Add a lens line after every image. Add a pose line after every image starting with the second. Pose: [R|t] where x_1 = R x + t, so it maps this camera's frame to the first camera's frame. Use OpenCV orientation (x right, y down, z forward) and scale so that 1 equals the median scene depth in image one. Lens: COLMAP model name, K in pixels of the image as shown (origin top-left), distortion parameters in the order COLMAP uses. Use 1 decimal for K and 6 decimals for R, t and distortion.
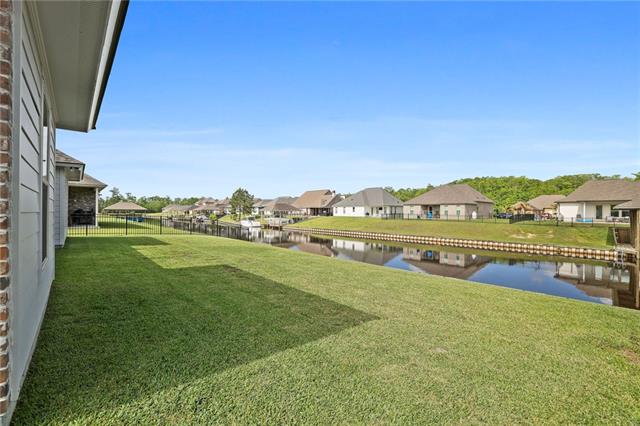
lens RADIAL K [[268.3, 0, 320.8], [0, 268.3, 212.3], [0, 0, 1]] dist [-0.015120, 0.000396]
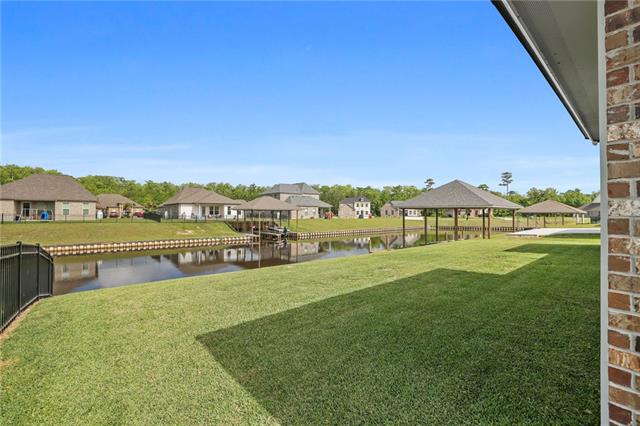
lens RADIAL K [[268.3, 0, 318.1], [0, 268.3, 211.1], [0, 0, 1]] dist [-0.015120, 0.000396]
pose [[0.058474, 0.000139, 0.998289, -0.246704], [-0.002796, 0.999996, 0.000025, -0.003358], [-0.998285, -0.002792, 0.058474, 0.239944]]
